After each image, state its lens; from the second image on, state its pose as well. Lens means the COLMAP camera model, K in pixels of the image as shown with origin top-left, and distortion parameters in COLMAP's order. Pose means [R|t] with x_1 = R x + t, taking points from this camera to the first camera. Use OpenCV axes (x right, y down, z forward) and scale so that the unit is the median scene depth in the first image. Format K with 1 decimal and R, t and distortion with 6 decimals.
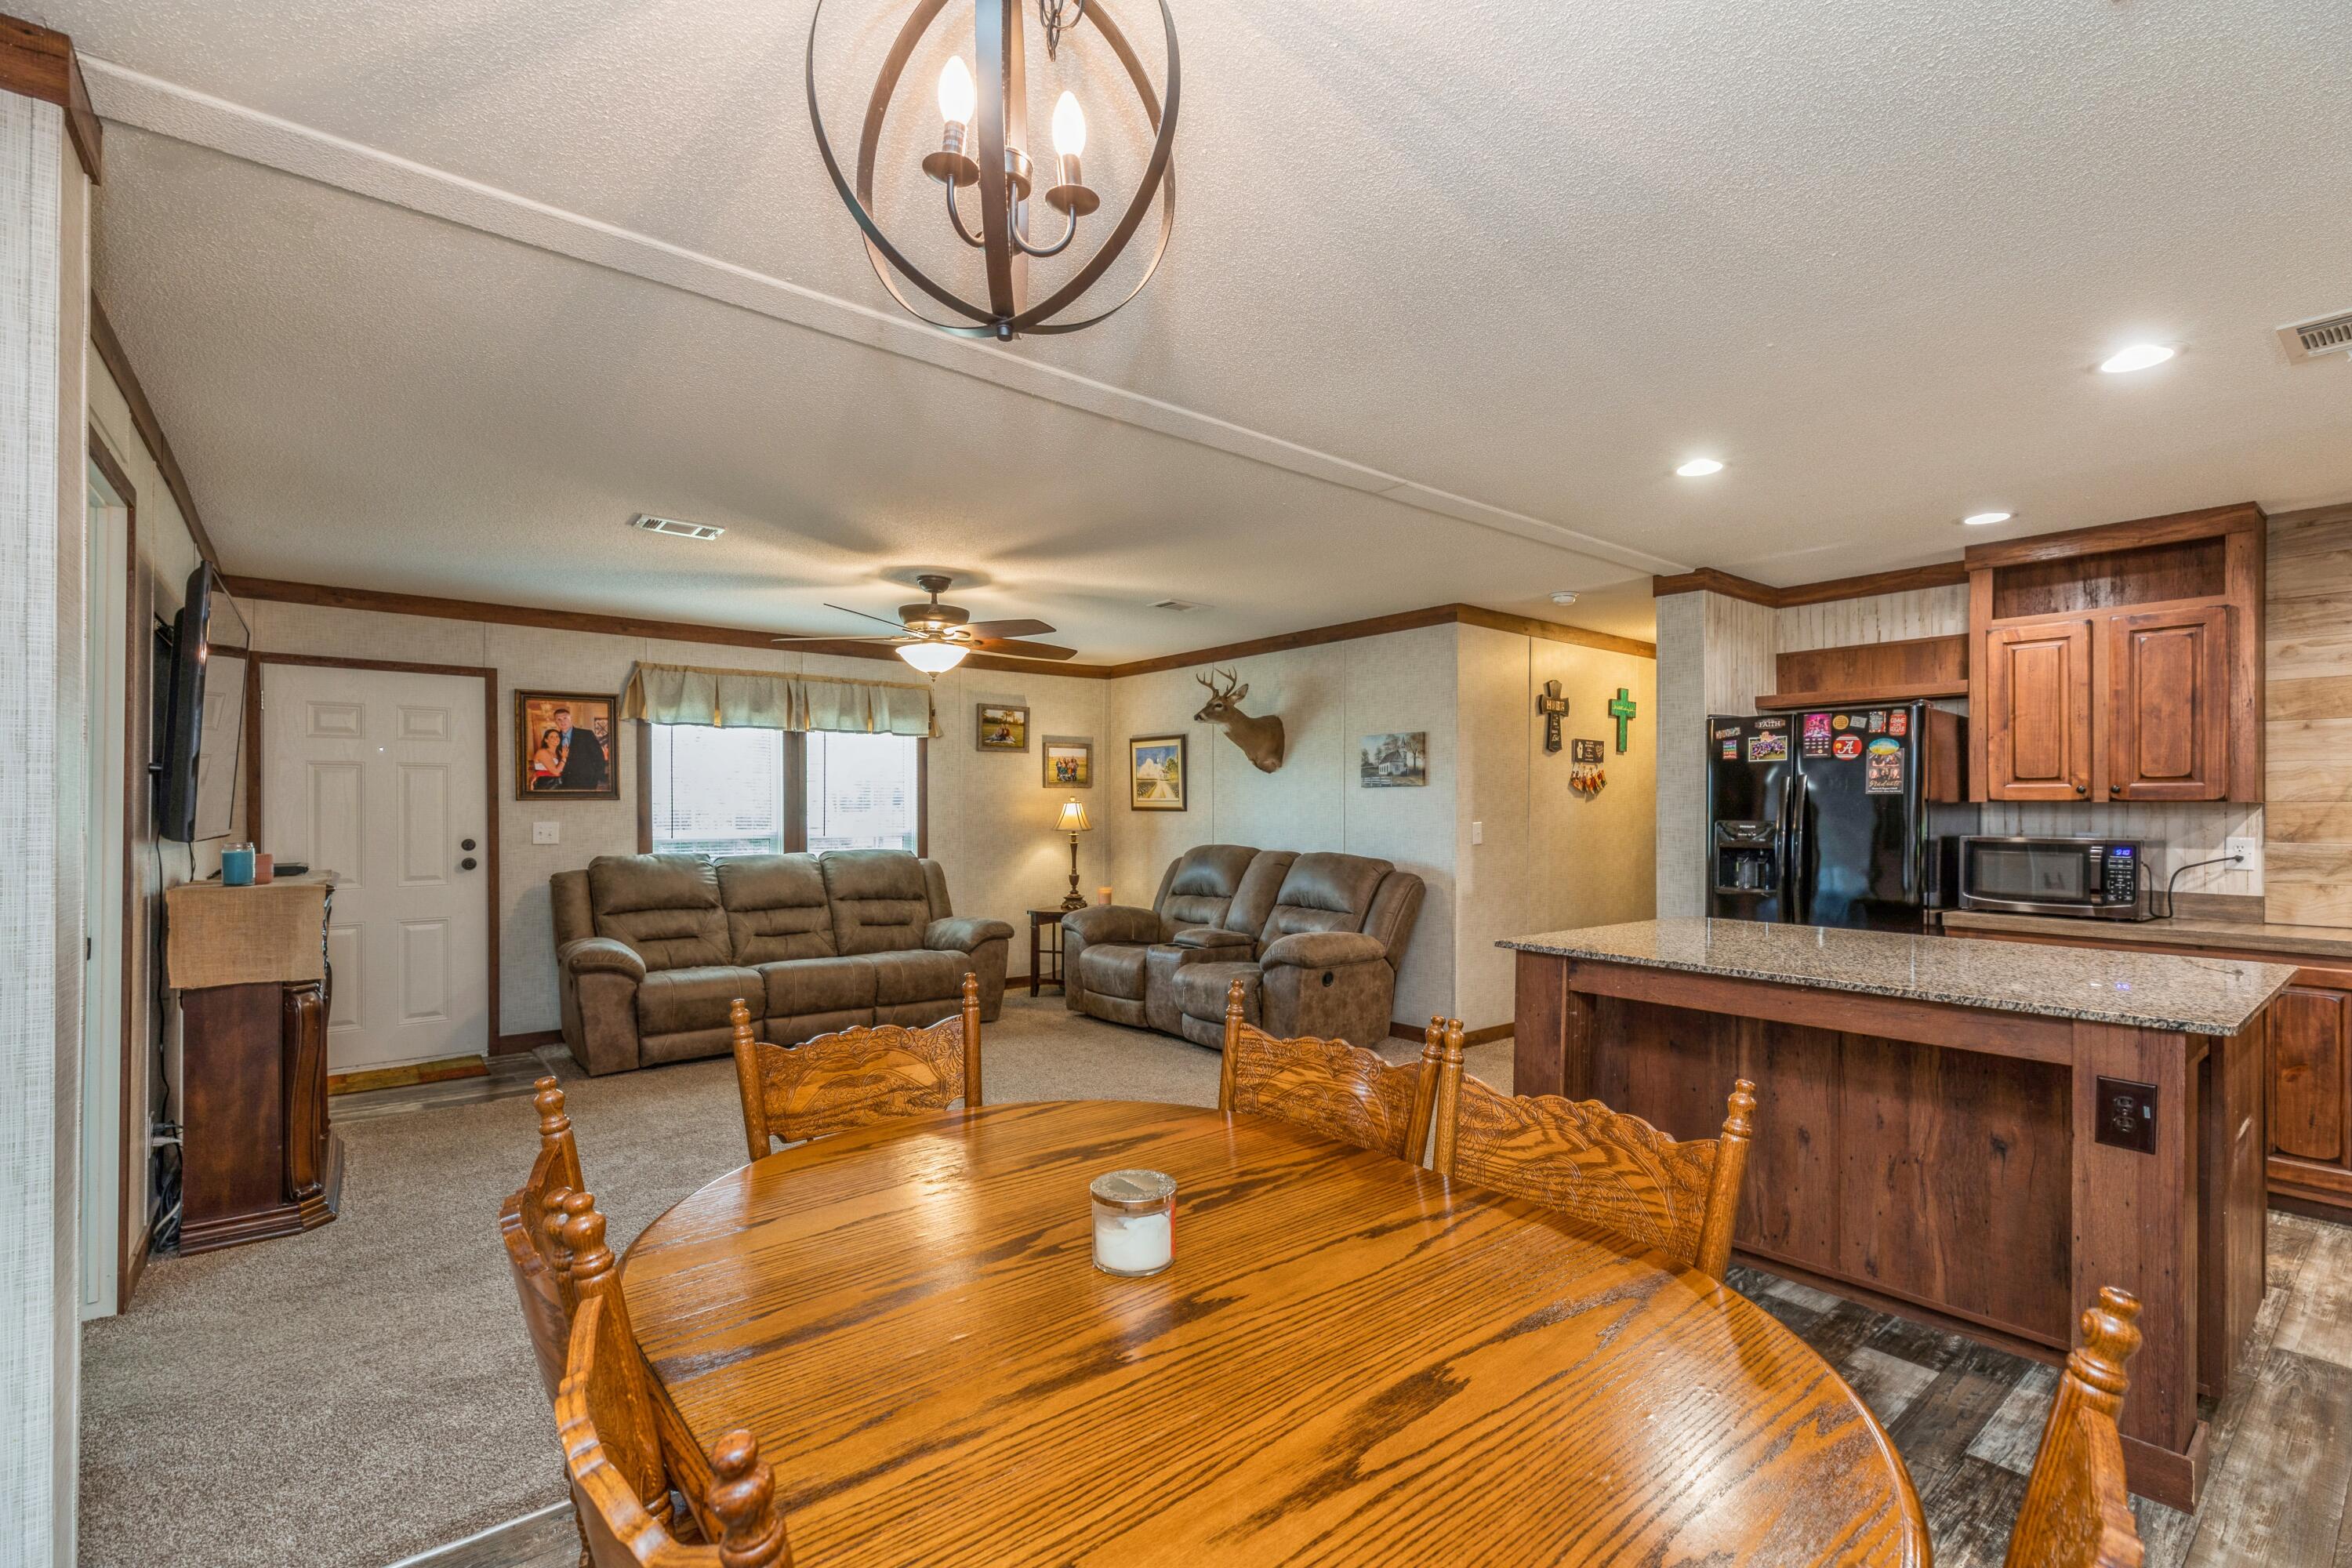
lens RADIAL K [[1083.5, 0, 1187.2], [0, 1083.5, 820.5], [0, 0, 1]] dist [0.004380, 0.003087]
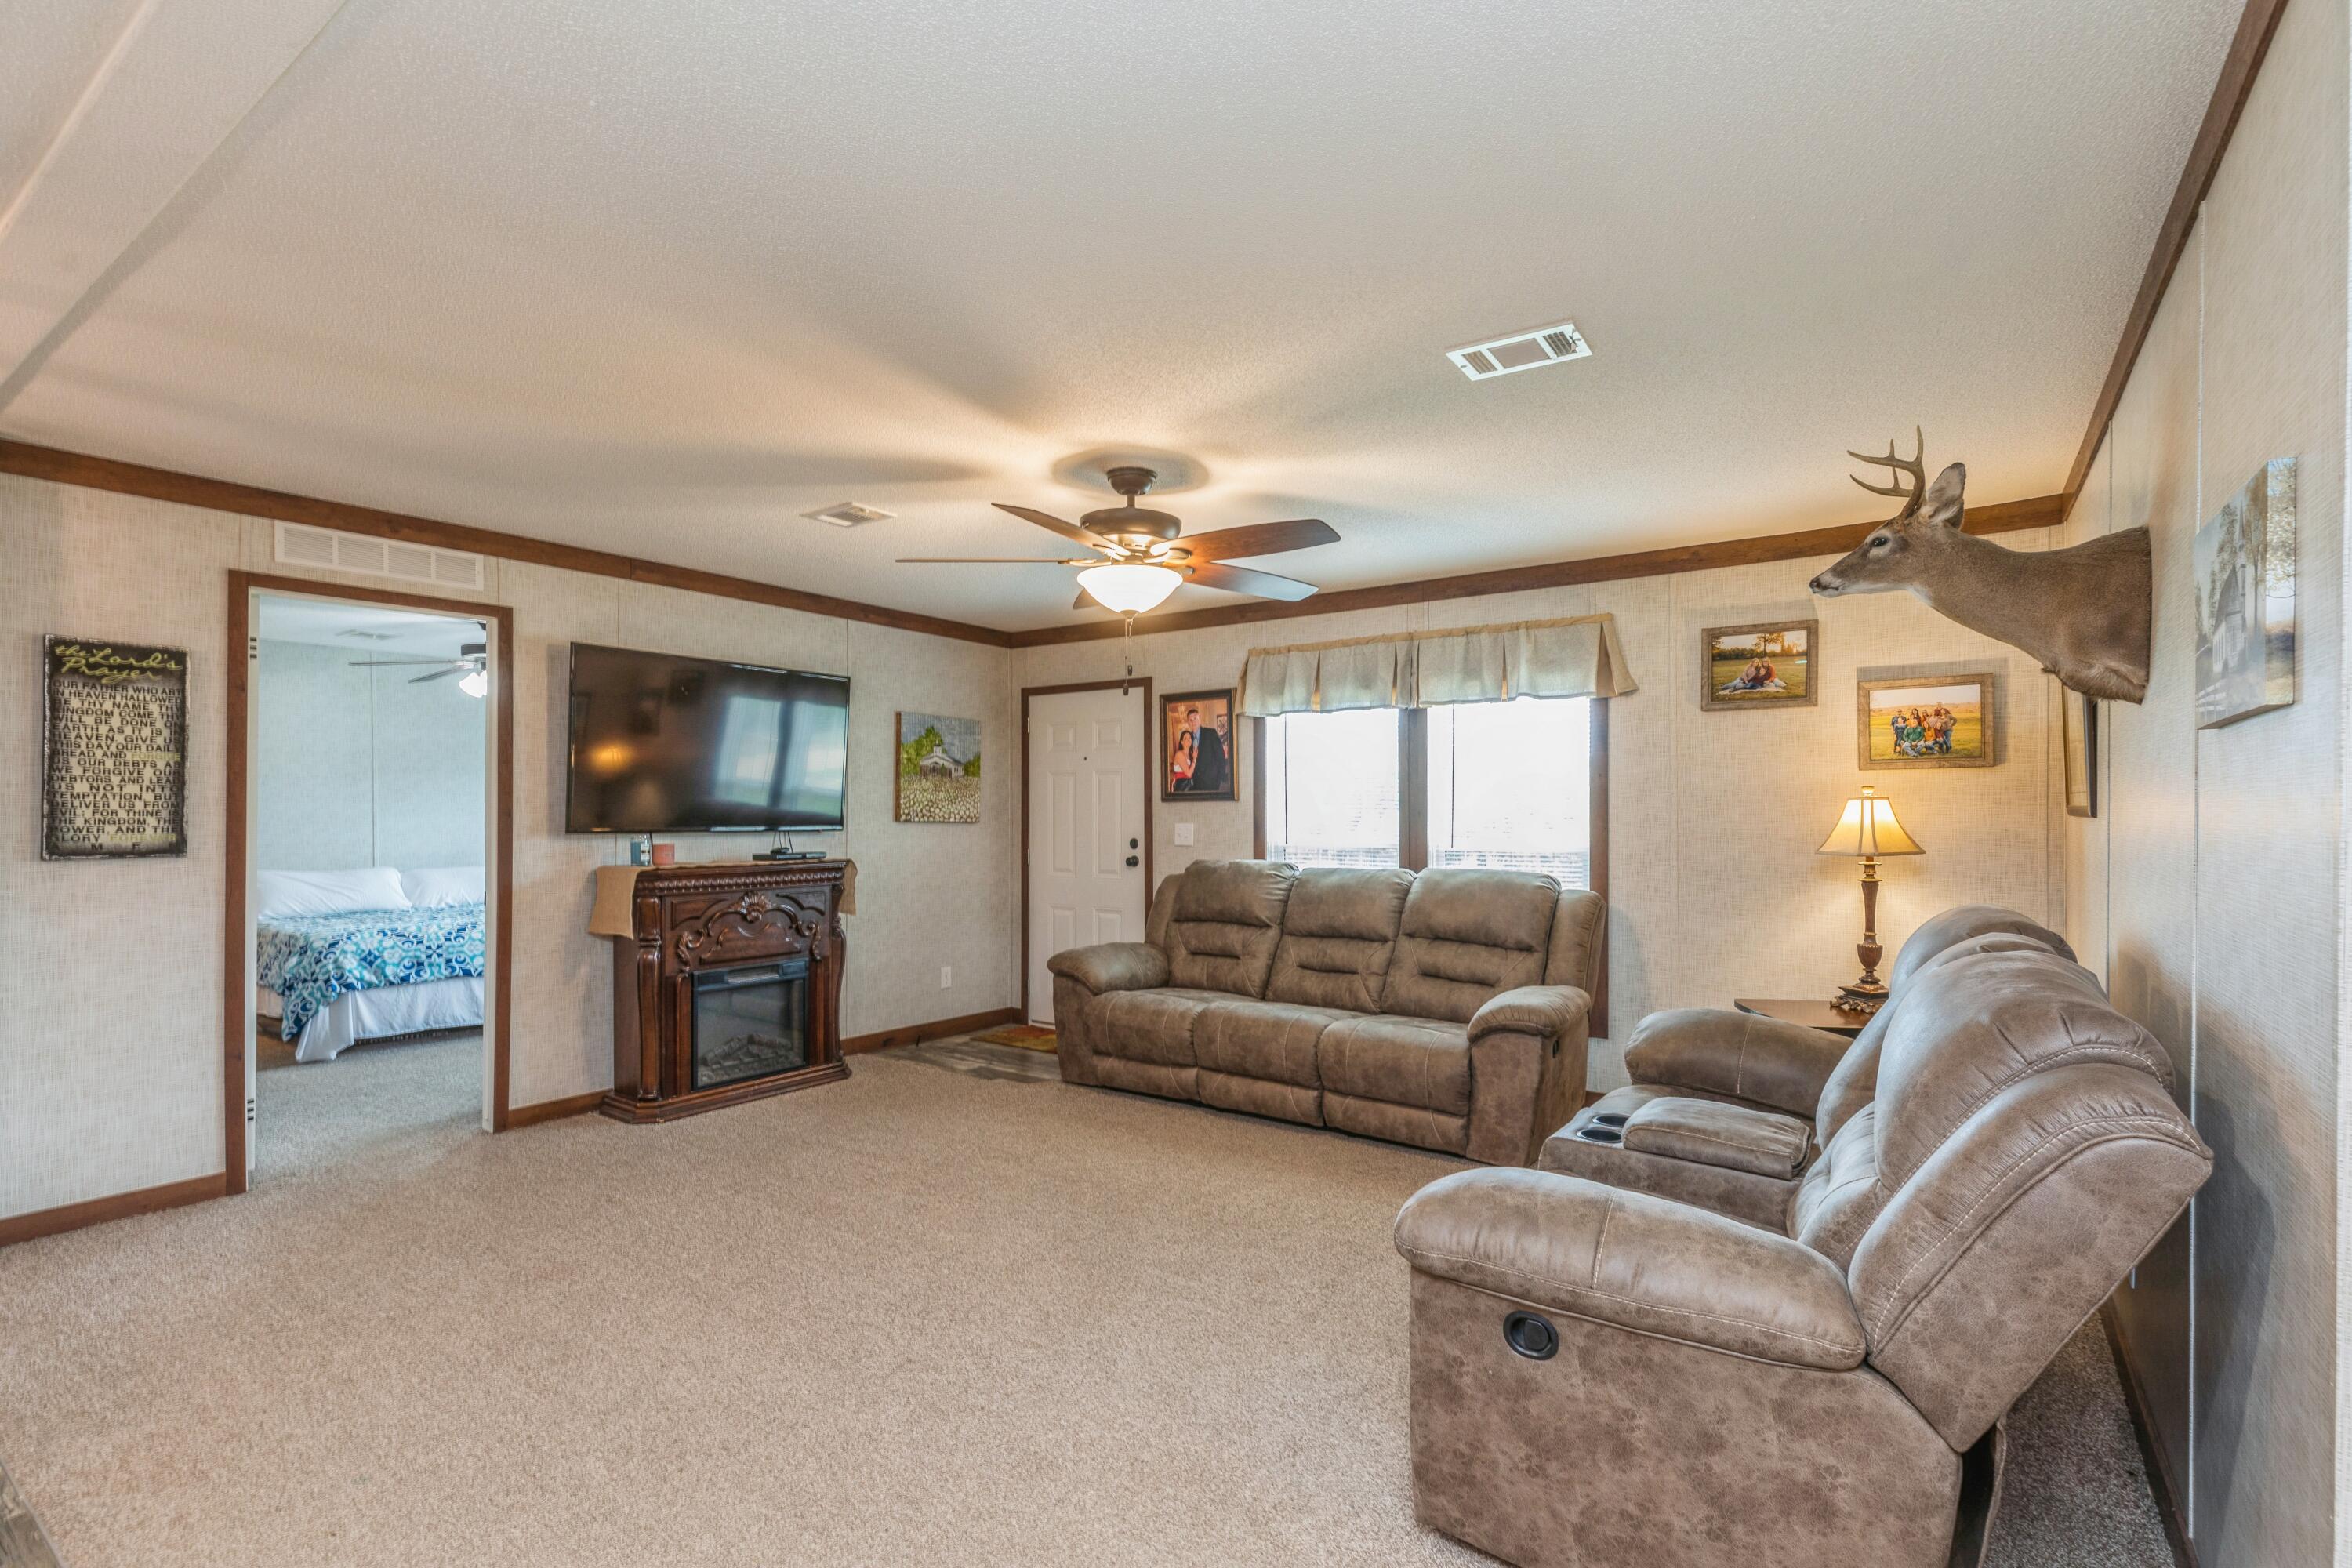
lens RADIAL K [[1083.5, 0, 1161.3], [0, 1083.5, 817.5], [0, 0, 1]] dist [0.004380, 0.003087]
pose [[0.258732, 0.005357, -0.965934, 0.346155], [-0.012861, 0.999915, 0.002100, -0.005677], [0.965863, 0.011880, 0.258779, 0.675924]]
